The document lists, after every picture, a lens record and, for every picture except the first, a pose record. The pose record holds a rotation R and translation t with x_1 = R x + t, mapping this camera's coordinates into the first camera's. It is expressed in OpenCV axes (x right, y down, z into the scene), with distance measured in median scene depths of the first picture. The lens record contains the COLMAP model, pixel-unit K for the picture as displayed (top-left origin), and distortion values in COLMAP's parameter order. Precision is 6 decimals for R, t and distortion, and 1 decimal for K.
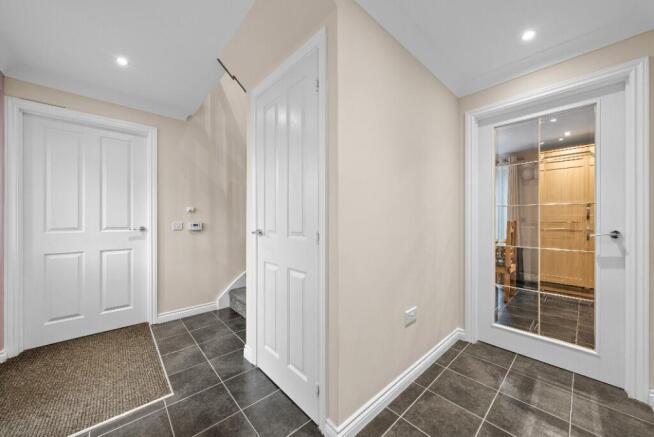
lens RADIAL K [[236.5, 0, 327.1], [0, 236.5, 219.9], [0, 0, 1]] dist [-0.001269, -0.000104]
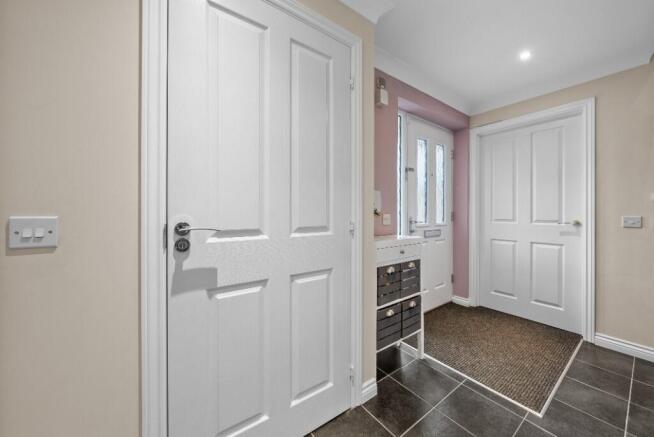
lens RADIAL K [[238.0, 0, 324.8], [0, 238.0, 212.6], [0, 0, 1]] dist [0.000100, -0.000065]
pose [[-0.114745, 0.000181, -0.993395, 0.191885], [-0.003521, 0.999994, 0.000589, 0.002126], [0.993389, 0.003565, -0.114744, 0.211160]]
